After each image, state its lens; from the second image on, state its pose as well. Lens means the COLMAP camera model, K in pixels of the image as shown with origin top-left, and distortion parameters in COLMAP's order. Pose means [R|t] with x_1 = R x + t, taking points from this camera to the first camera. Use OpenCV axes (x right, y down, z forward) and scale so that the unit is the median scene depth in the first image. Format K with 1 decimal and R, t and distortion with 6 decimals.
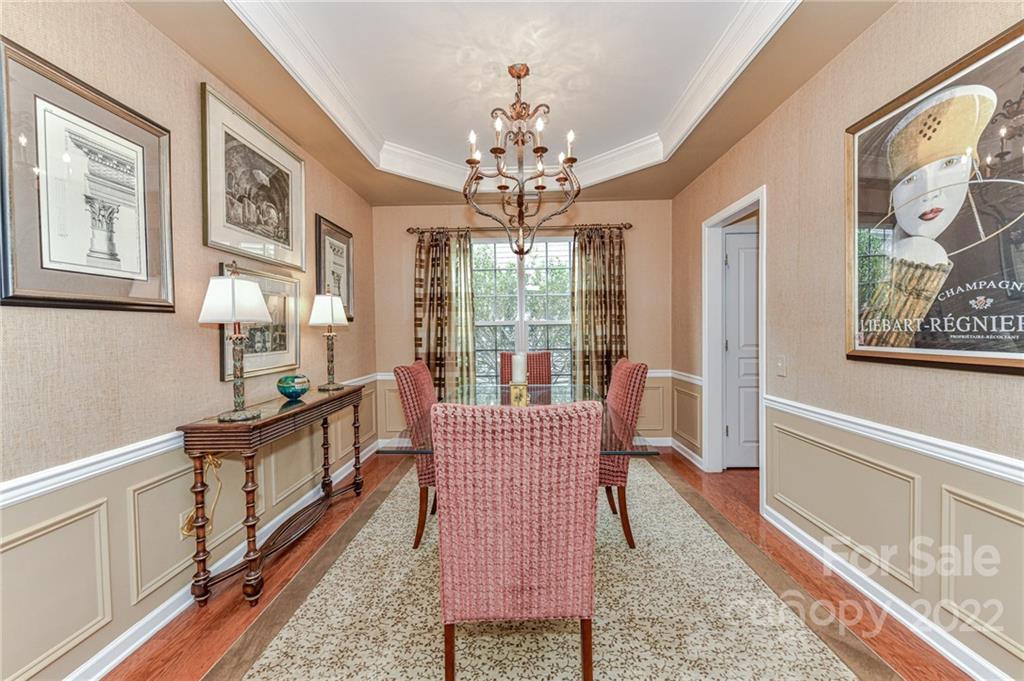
lens RADIAL K [[398.9, 0, 512.9], [0, 398.9, 343.5], [0, 0, 1]] dist [-0.000534, -0.000340]
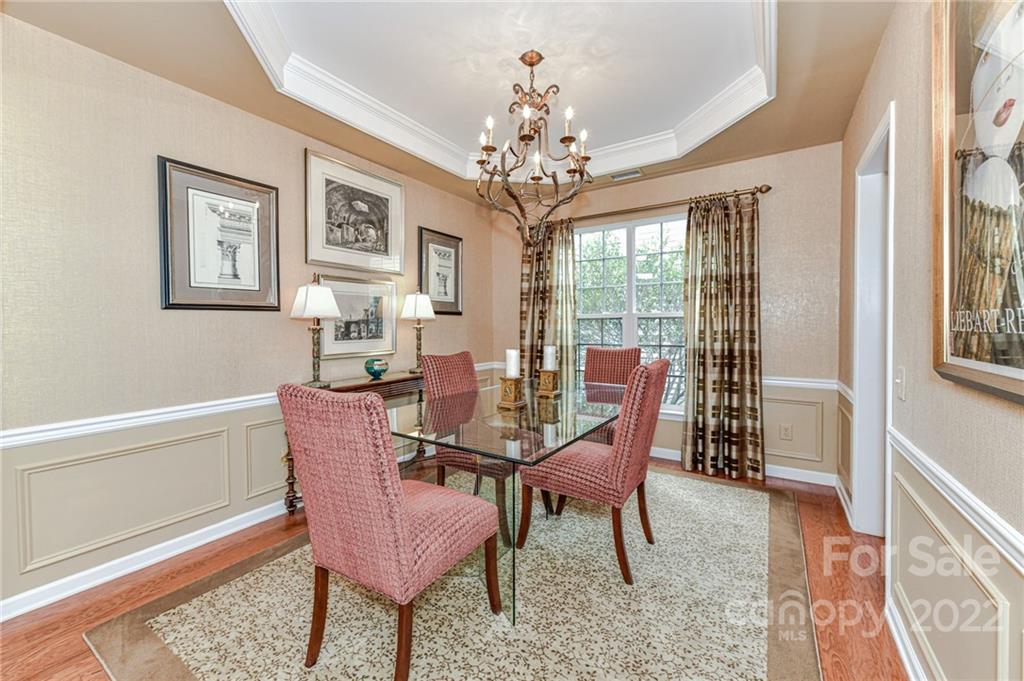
lens RADIAL K [[405.5, 0, 511.1], [0, 405.5, 337.4], [0, 0, 1]] dist [0.000834, -0.000471]
pose [[0.850239, 0.023481, -0.525873, 0.418568], [-0.020872, 0.999723, 0.010892, -0.009067], [0.525983, 0.001715, 0.850494, 0.109375]]
